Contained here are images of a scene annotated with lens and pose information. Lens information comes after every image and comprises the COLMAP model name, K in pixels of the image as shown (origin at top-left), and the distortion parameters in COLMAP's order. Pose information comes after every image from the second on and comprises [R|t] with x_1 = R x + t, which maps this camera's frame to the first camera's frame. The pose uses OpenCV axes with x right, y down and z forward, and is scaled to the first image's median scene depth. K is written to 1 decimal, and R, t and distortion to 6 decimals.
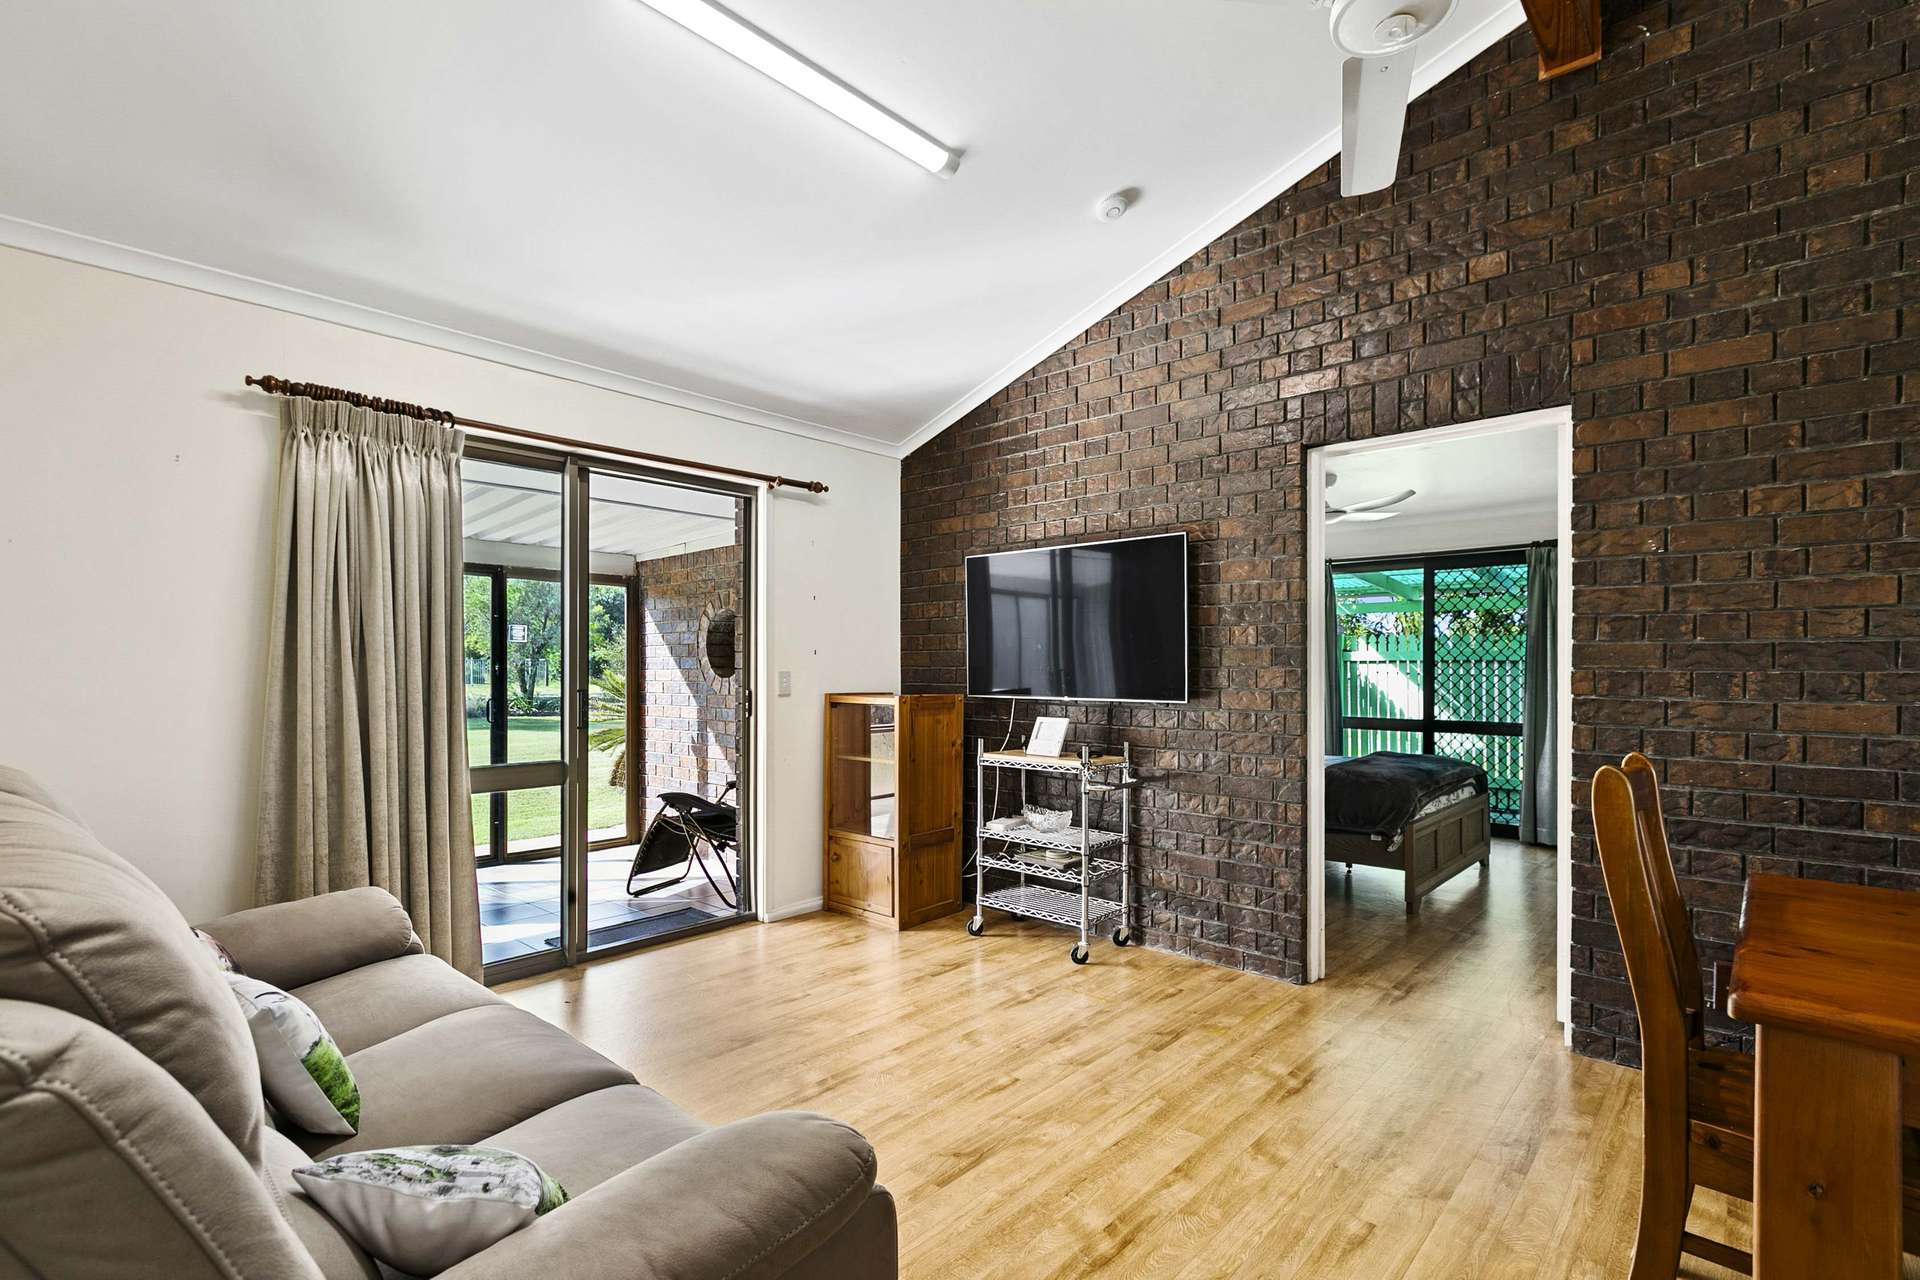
lens RADIAL K [[878.5, 0, 951.9], [0, 878.5, 646.7], [0, 0, 1]] dist [0.000980, 0.000043]
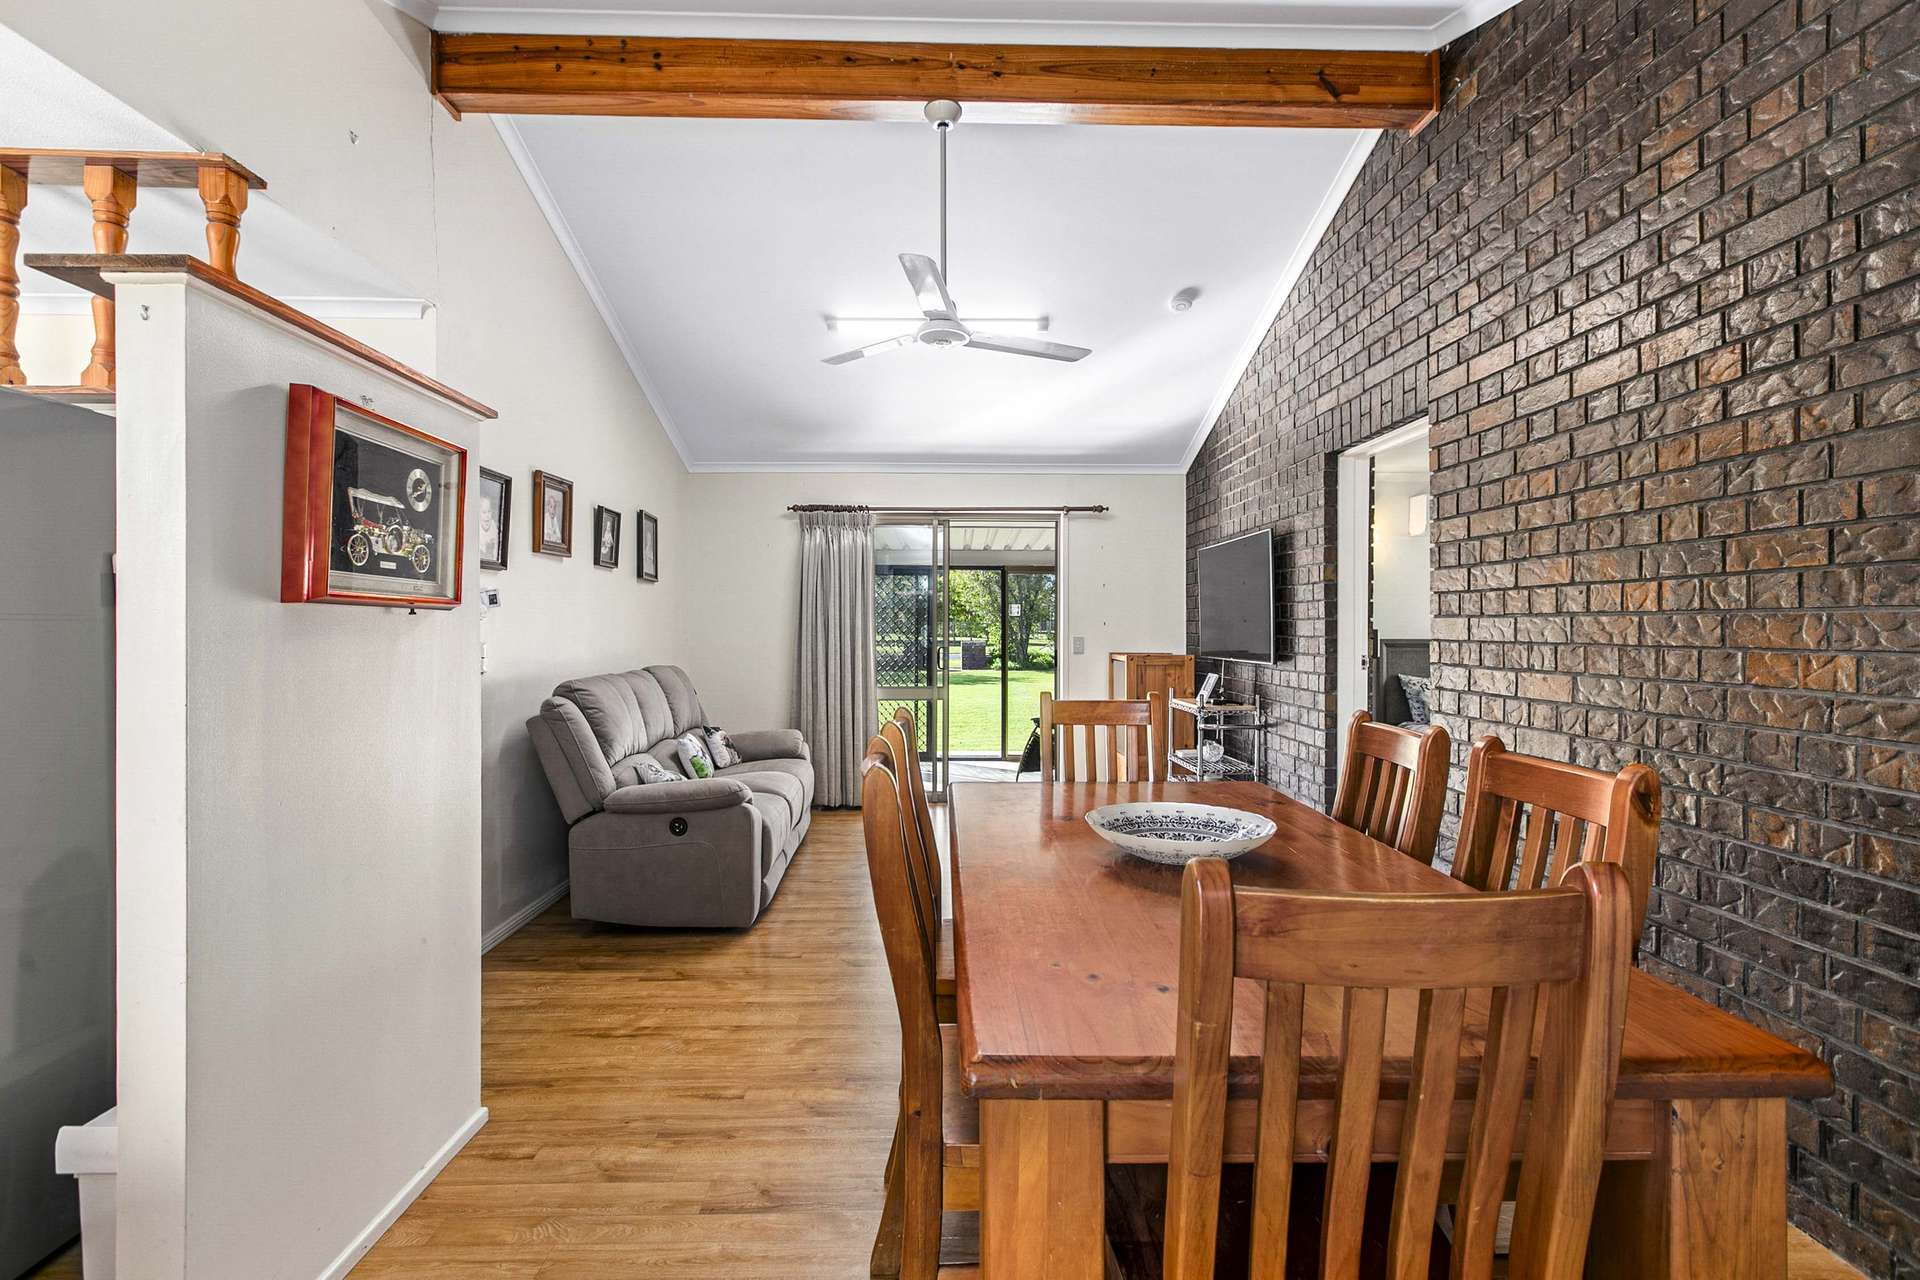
lens RADIAL K [[878.5, 0, 951.9], [0, 878.5, 646.7], [0, 0, 1]] dist [0.000980, 0.000043]
pose [[0.704454, 0.012942, -0.709632, 0.834233], [0.015929, 0.999294, 0.034037, -0.012936], [0.709571, -0.035281, 0.703750, -0.225853]]
